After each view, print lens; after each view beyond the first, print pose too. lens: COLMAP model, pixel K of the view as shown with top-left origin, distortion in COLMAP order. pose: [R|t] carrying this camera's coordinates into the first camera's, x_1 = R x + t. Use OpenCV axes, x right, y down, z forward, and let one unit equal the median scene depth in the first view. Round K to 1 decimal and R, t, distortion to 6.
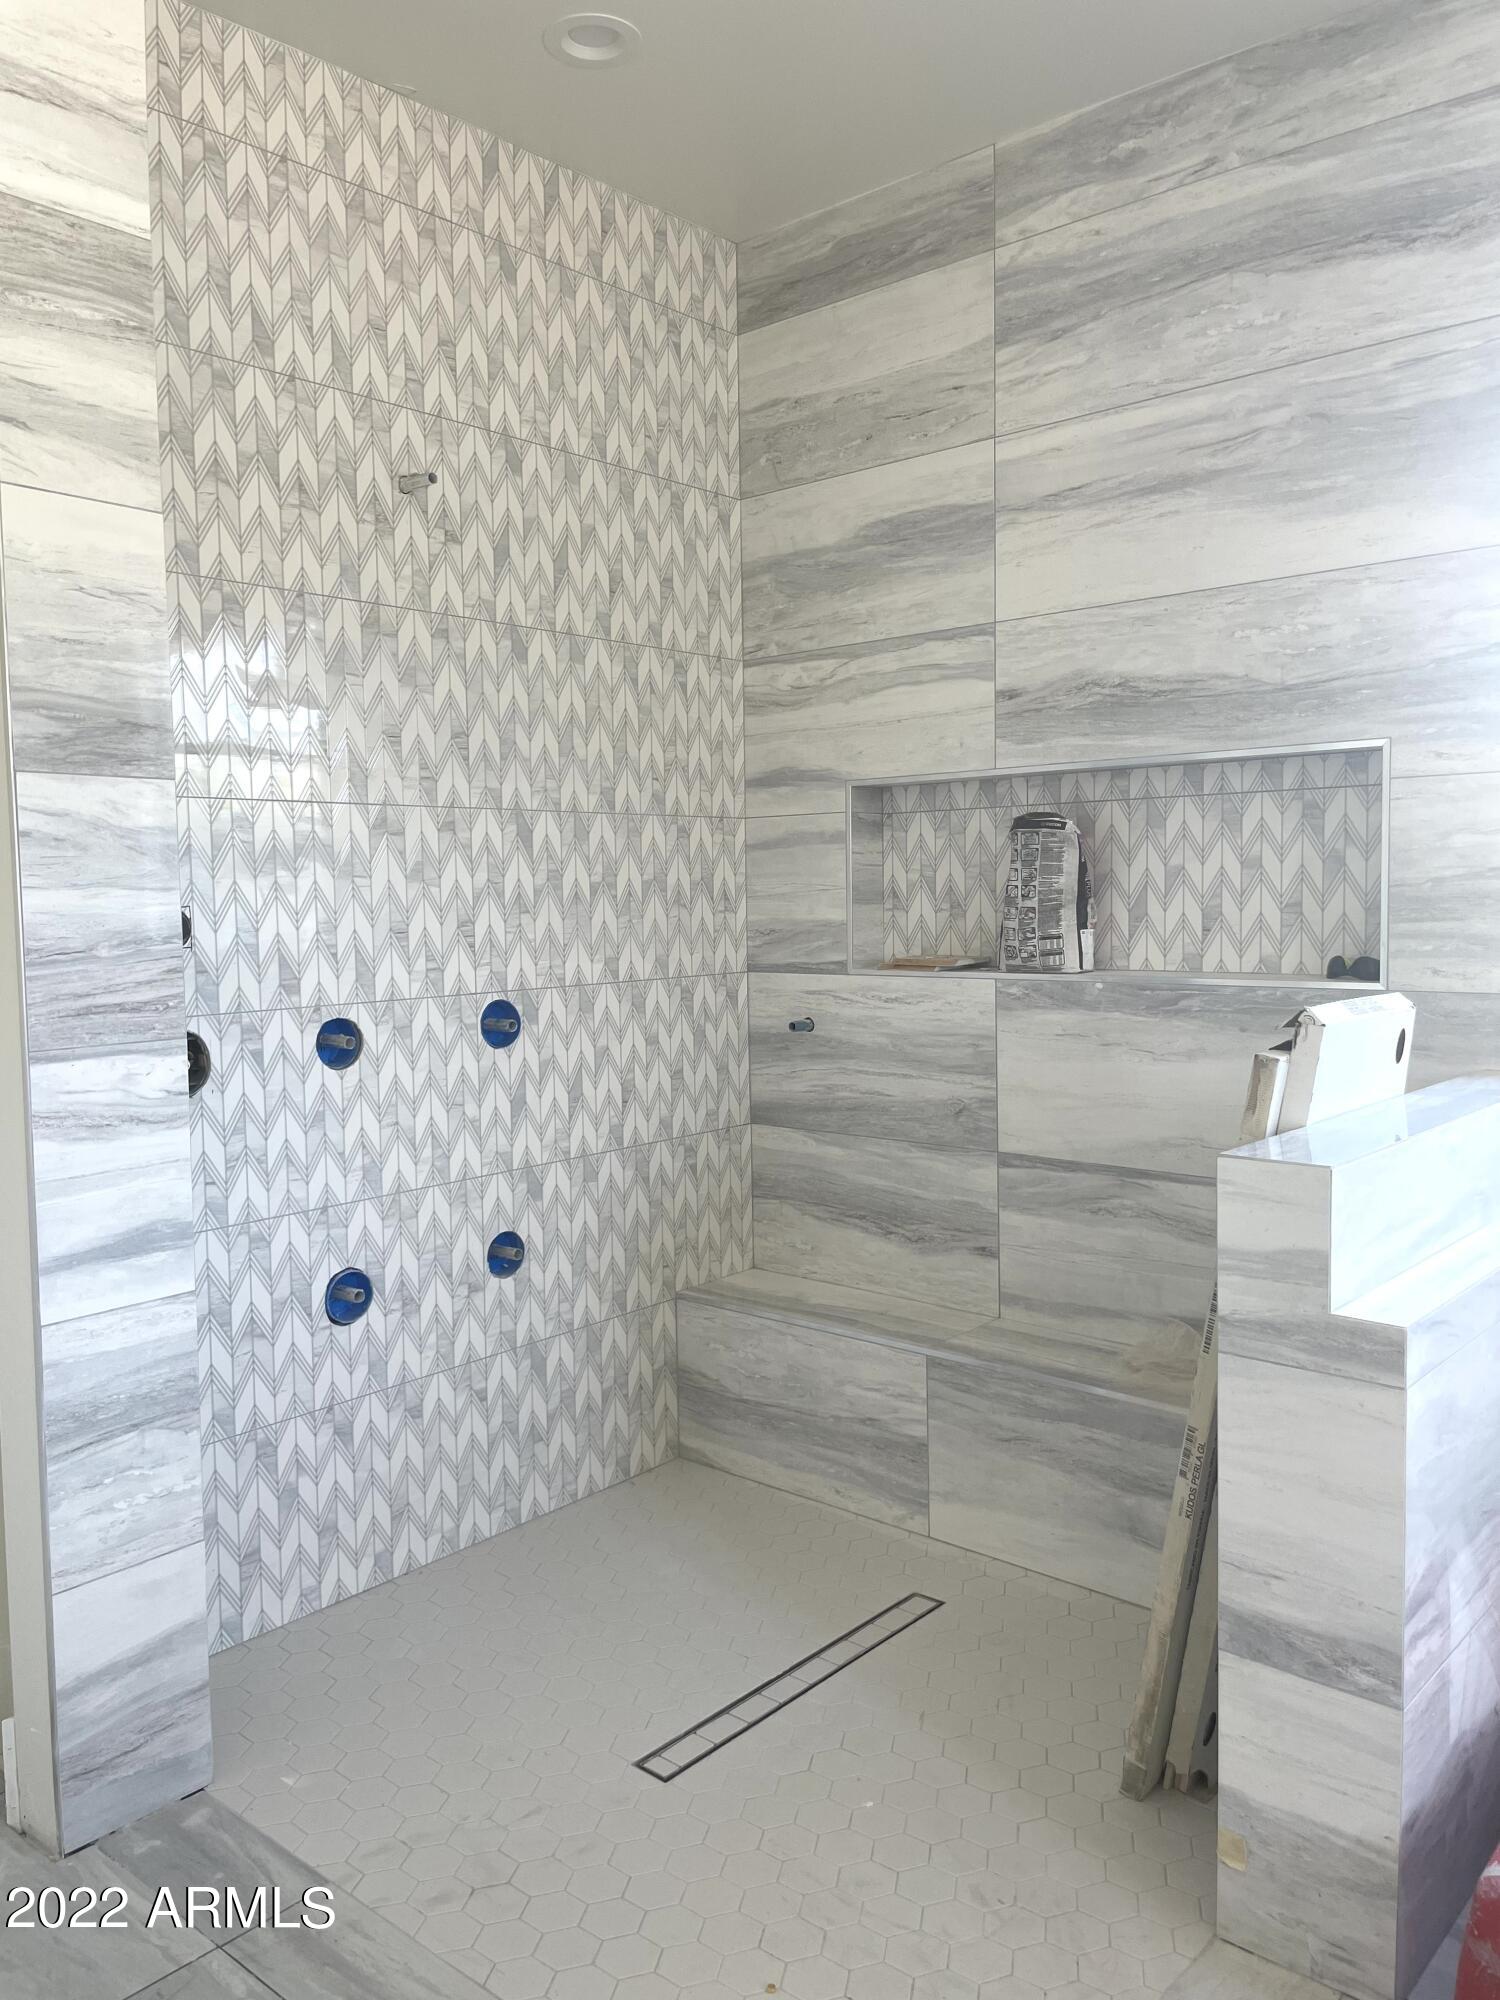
lens RADIAL K [[1610.4, 0, 697.9], [0, 1610.4, 1001.2], [0, 0, 1]] dist [0.090410, -0.125751]
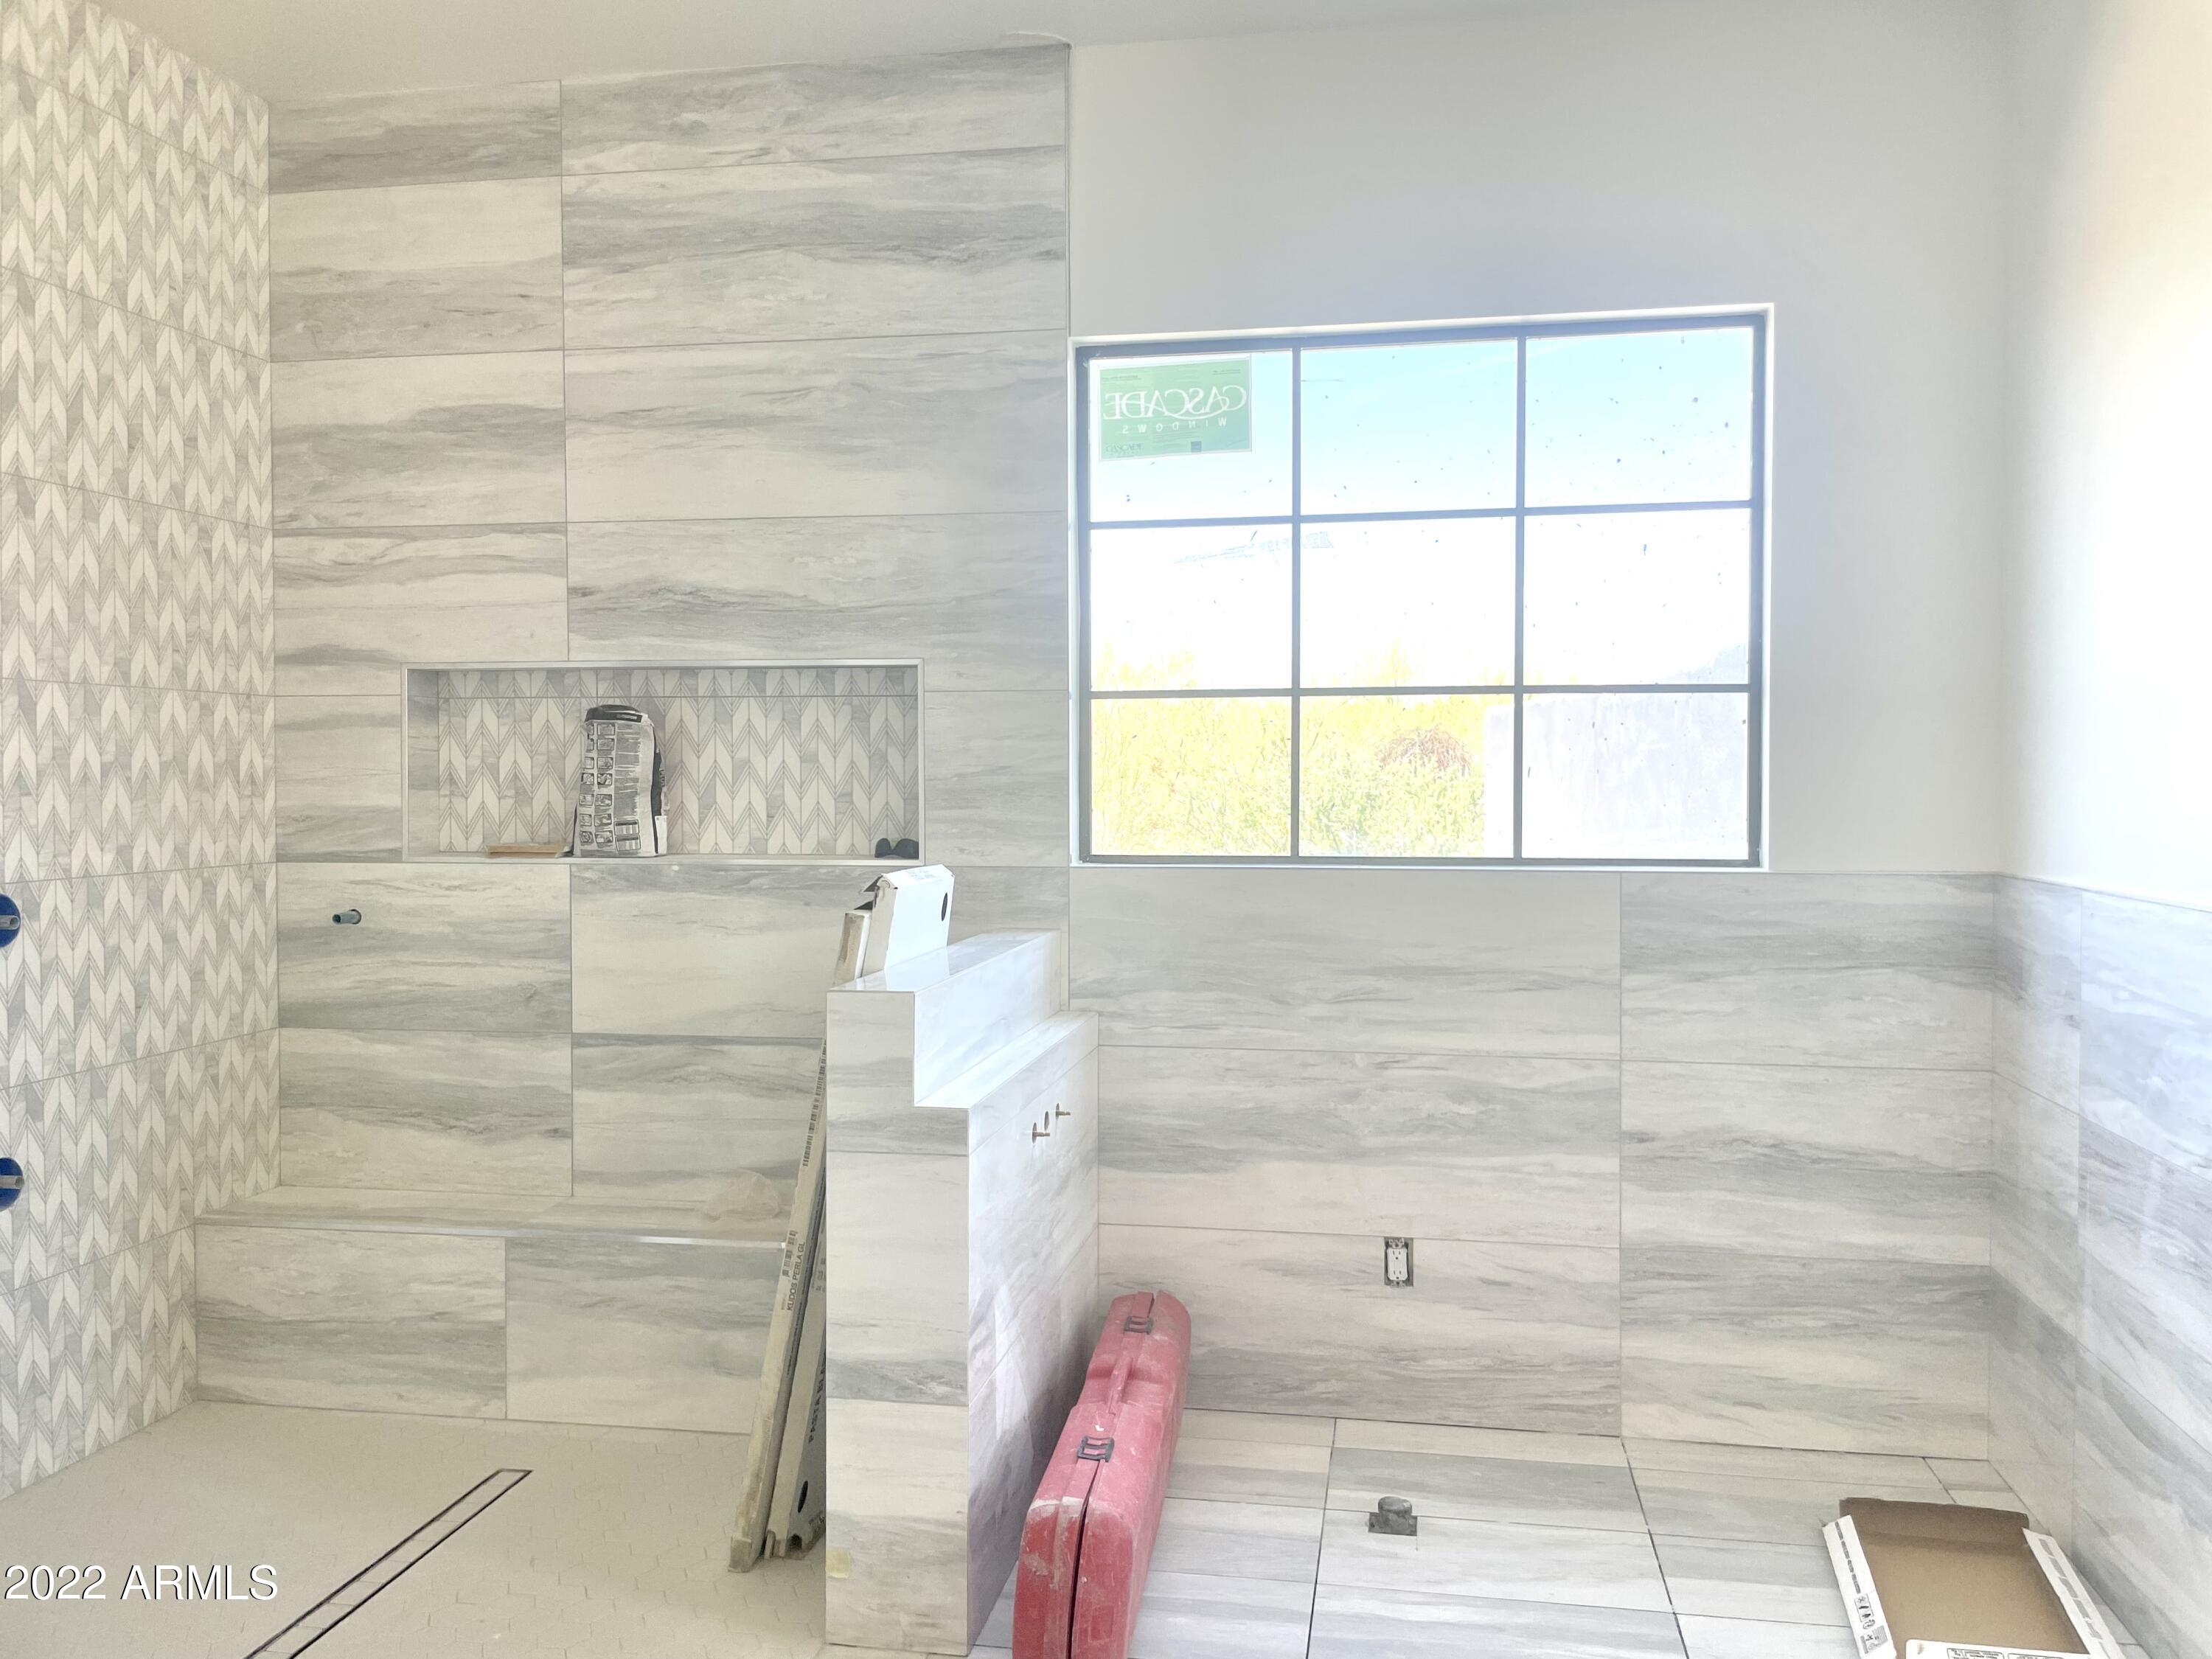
lens RADIAL K [[1781.1, 0, 1110.5], [0, 1781.1, 828.4], [0, 0, 1]] dist [0.090410, -0.125751]
pose [[0.857600, 0.000379, 0.514318, -0.111771], [0.022379, 0.999025, -0.038054, 0.015280], [-0.513831, 0.044145, 0.856755, -0.164421]]
